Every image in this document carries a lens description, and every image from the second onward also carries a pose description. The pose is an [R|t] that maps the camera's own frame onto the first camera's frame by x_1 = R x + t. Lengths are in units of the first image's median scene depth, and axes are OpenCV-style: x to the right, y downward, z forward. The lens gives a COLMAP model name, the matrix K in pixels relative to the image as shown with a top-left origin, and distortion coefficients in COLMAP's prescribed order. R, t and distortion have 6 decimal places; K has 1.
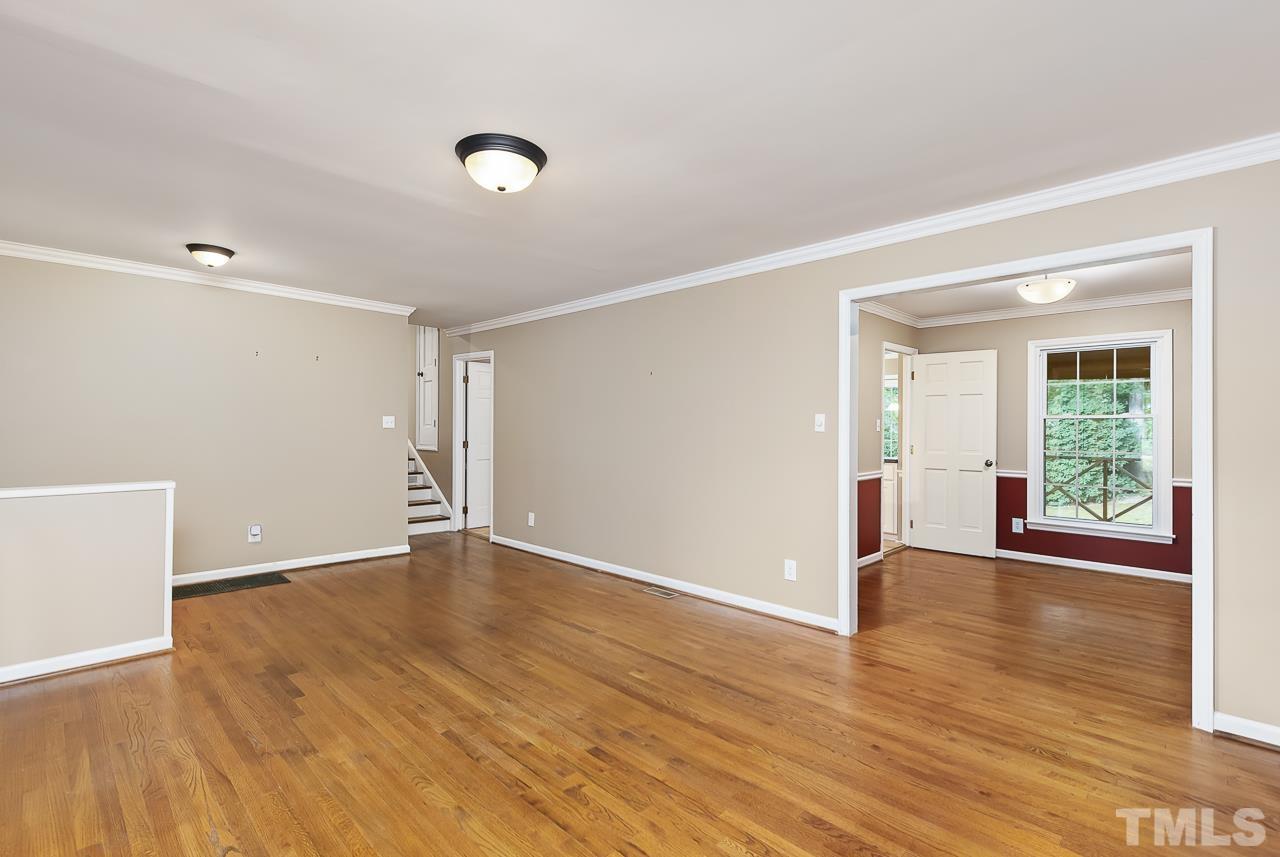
lens RADIAL K [[588.1, 0, 642.4], [0, 588.1, 422.9], [0, 0, 1]] dist [0.004164, -0.001988]
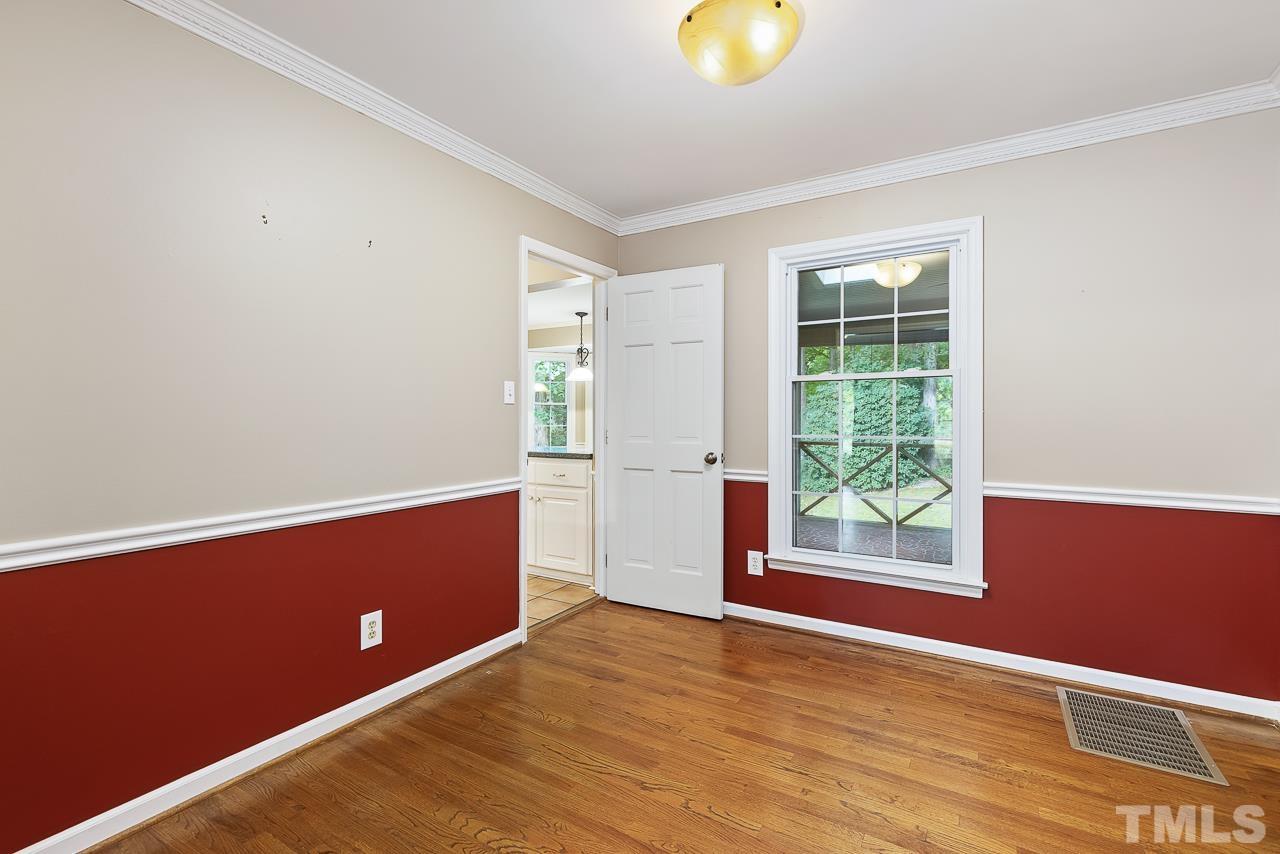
lens RADIAL K [[588.1, 0, 634.8], [0, 588.1, 419.7], [0, 0, 1]] dist [0.004164, -0.001988]
pose [[0.973038, -0.006607, 0.230551, 0.379593], [0.004092, 0.999927, 0.011384, 0.023086], [-0.230609, -0.010134, 0.972994, 0.449638]]
